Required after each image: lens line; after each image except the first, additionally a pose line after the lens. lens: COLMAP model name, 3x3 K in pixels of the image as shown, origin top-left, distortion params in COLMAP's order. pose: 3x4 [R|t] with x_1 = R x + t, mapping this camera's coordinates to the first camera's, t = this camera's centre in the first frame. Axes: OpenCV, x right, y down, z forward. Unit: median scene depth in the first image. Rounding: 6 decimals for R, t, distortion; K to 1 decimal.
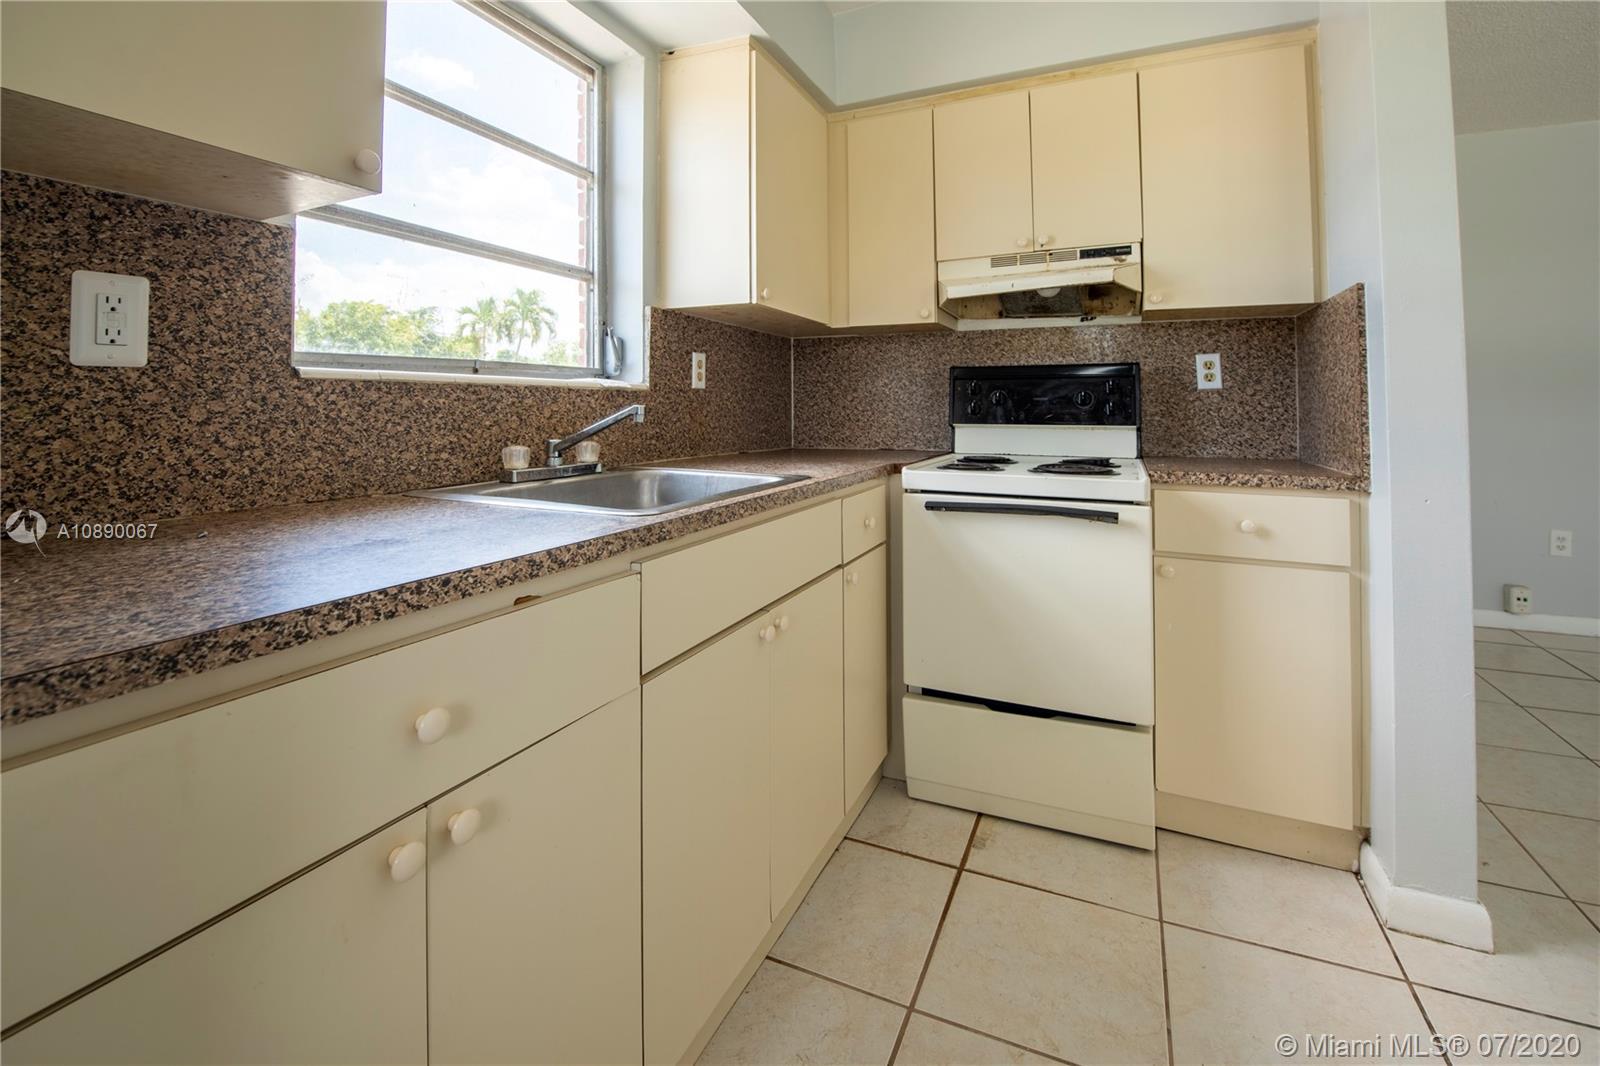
lens RADIAL K [[699.7, 0, 804.0], [0, 699.7, 383.9], [0, 0, 1]] dist [-0.012228, -0.000147]
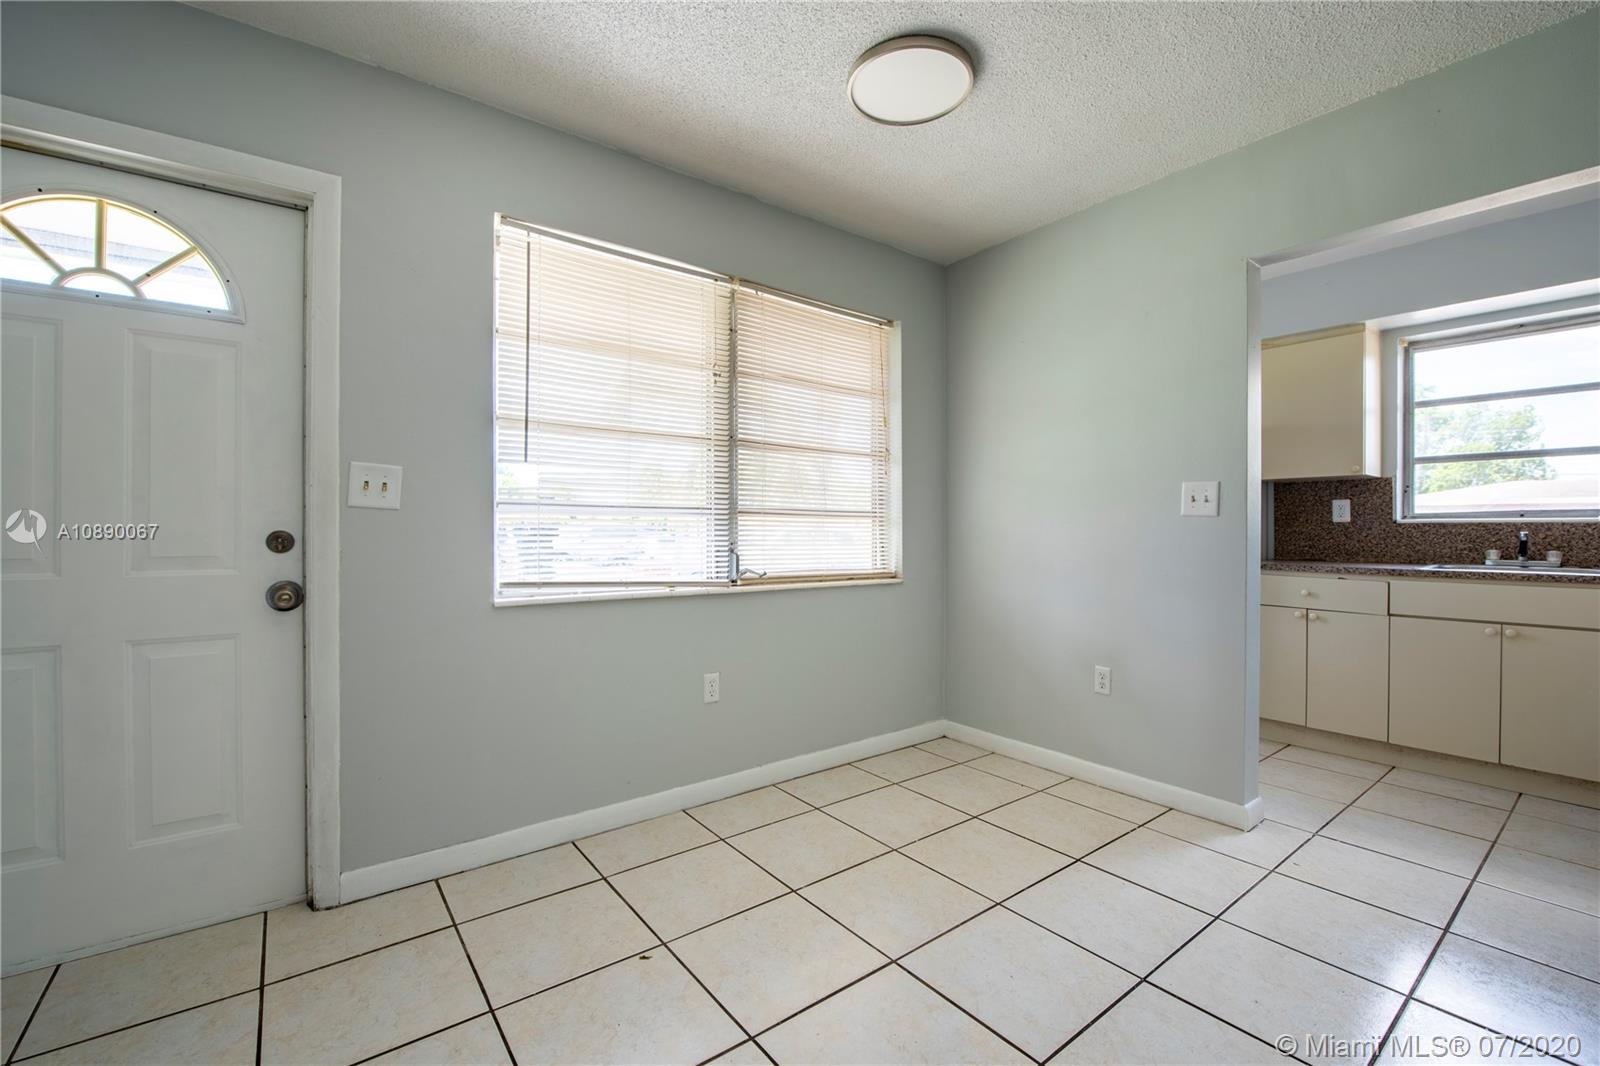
lens RADIAL K [[677.6, 0, 810.4], [0, 677.6, 538.5], [0, 0, 1]] dist [-0.021952, 0.000014]
pose [[-0.468649, 0.013485, -0.883281, 2.479011], [0.029833, 0.999555, -0.000569, -0.012692], [0.882880, -0.026618, -0.468843, 0.043161]]
